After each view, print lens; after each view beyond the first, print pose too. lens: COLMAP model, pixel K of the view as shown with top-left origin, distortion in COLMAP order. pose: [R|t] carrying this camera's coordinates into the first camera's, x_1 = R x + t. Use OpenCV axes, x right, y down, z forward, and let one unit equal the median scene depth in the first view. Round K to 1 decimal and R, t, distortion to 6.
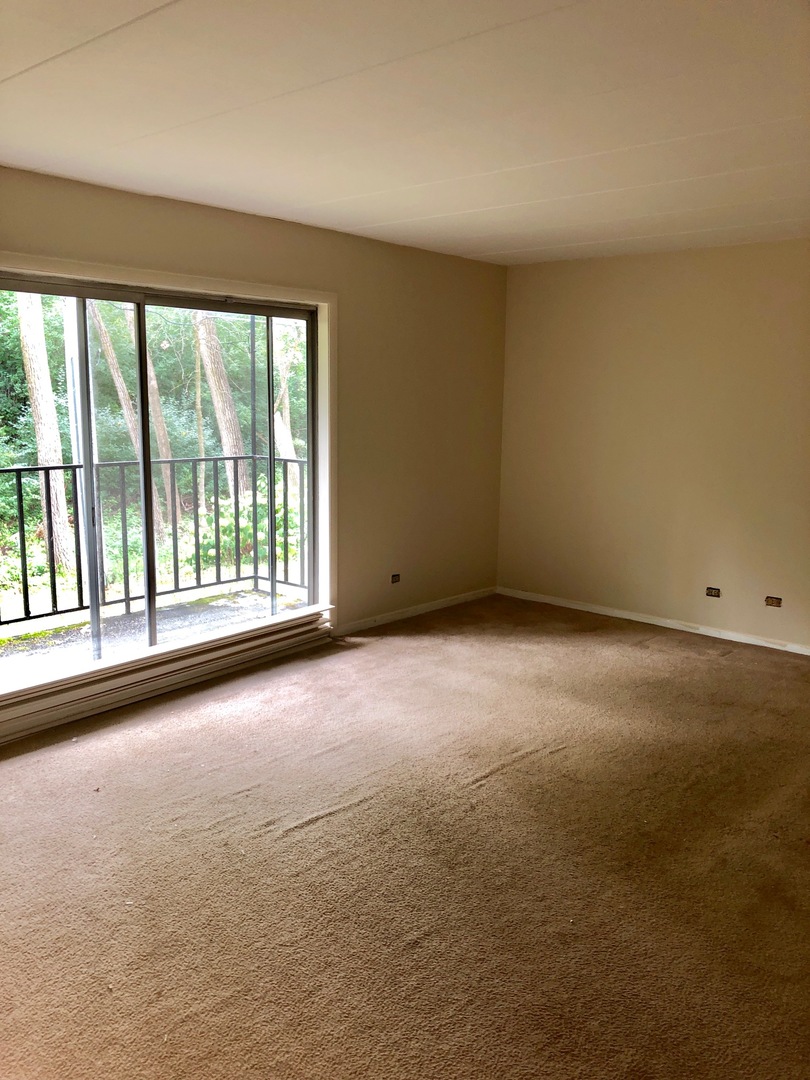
lens RADIAL K [[883.6, 0, 401.5], [0, 883.6, 539.7], [0, 0, 1]] dist [-0.006377, -0.019344]
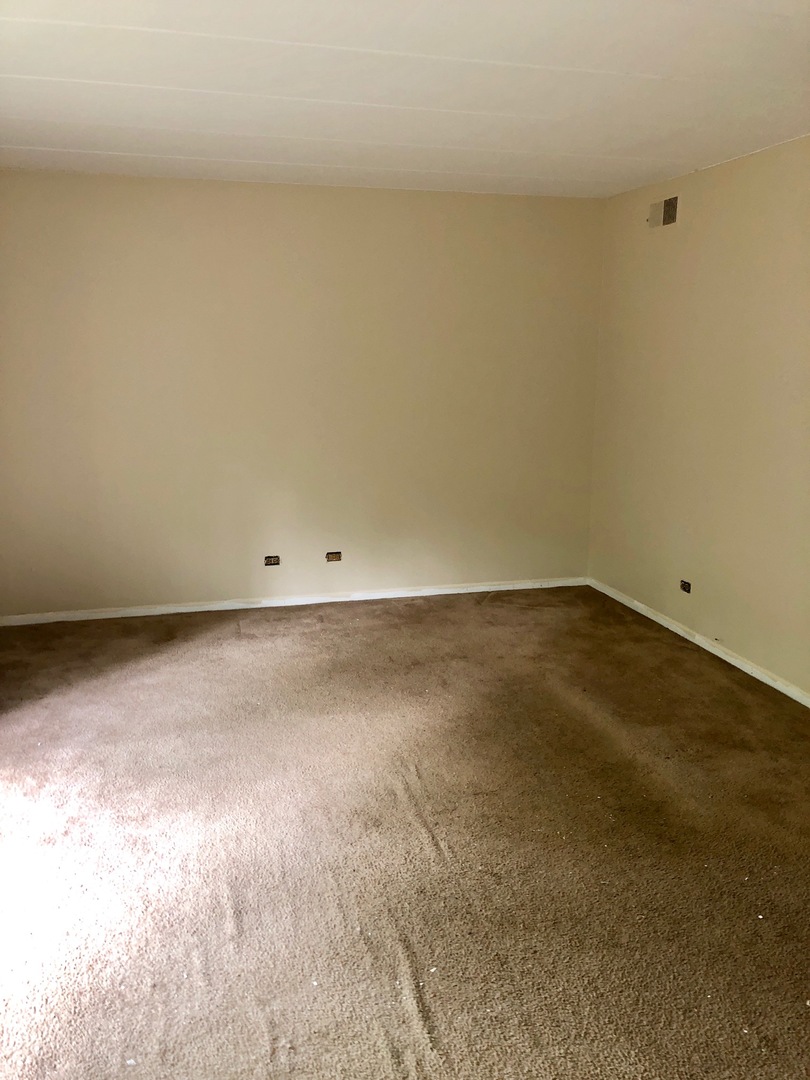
lens RADIAL K [[883.6, 0, 404.0], [0, 883.6, 540.0], [0, 0, 1]] dist [-0.006377, -0.019344]
pose [[0.546573, -0.194856, 0.814426, -0.347367], [0.145570, 0.979853, 0.136742, -0.073441], [-0.824662, 0.043817, 0.563926, 0.370597]]
